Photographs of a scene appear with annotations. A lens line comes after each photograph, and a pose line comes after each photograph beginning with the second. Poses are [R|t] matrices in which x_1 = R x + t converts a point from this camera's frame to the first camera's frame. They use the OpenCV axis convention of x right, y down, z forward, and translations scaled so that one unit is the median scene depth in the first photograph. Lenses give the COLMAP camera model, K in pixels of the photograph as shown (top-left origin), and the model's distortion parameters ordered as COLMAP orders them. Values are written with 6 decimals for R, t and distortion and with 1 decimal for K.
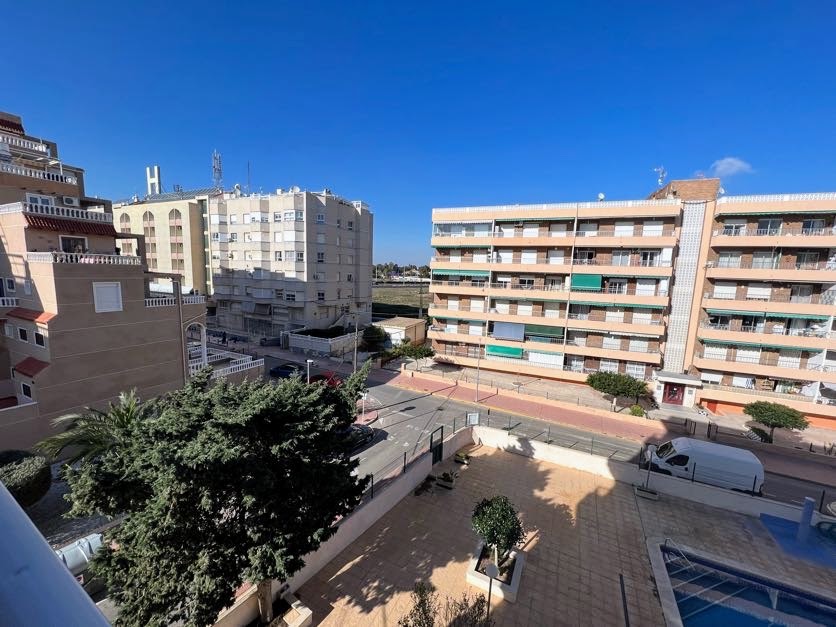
lens RADIAL K [[331.3, 0, 418.0], [0, 331.3, 313.5], [0, 0, 1]] dist [0.000108, 0.000009]
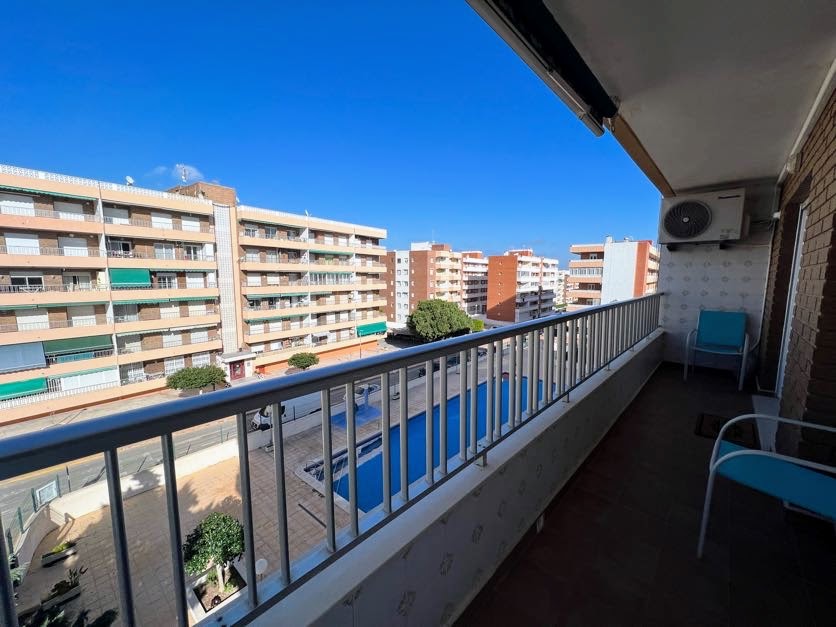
lens RADIAL K [[331.3, 0, 418.0], [0, 331.3, 313.5], [0, 0, 1]] dist [0.000108, 0.000009]
pose [[0.244426, -0.145432, 0.958700, -0.157994], [0.122753, 0.985375, 0.118182, -0.013465], [-0.961867, 0.088797, 0.258704, 0.064472]]
